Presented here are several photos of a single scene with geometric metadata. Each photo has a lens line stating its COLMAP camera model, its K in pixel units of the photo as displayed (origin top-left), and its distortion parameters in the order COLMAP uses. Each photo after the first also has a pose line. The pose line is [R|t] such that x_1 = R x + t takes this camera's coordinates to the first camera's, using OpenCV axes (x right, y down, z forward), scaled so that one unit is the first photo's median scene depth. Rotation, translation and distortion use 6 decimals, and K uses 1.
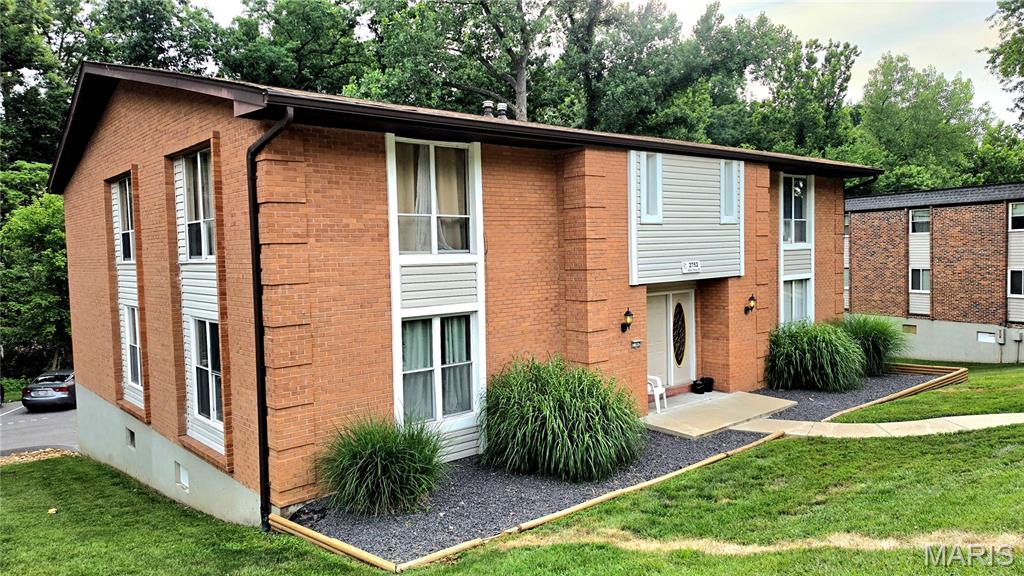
lens RADIAL K [[719.8, 0, 513.0], [0, 719.8, 291.4], [0, 0, 1]] dist [0.062105, -0.025608]
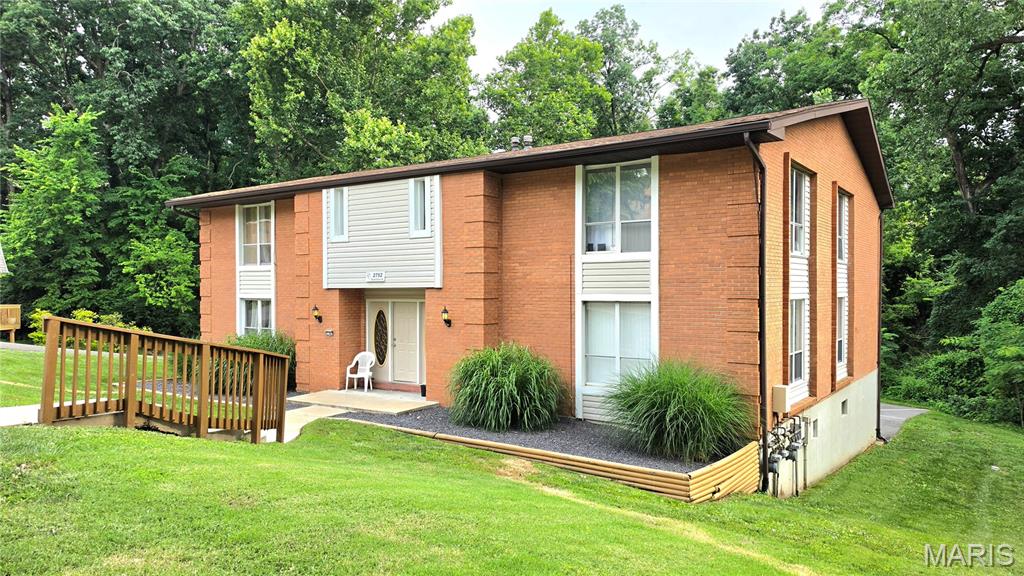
lens RADIAL K [[719.8, 0, 513.4], [0, 719.8, 284.6], [0, 0, 1]] dist [0.062105, -0.025608]
pose [[0.234129, 0.025570, -0.971869, 1.534378], [-0.054750, 0.998414, 0.013078, -0.051927], [0.970663, 0.050148, 0.235157, 1.006572]]
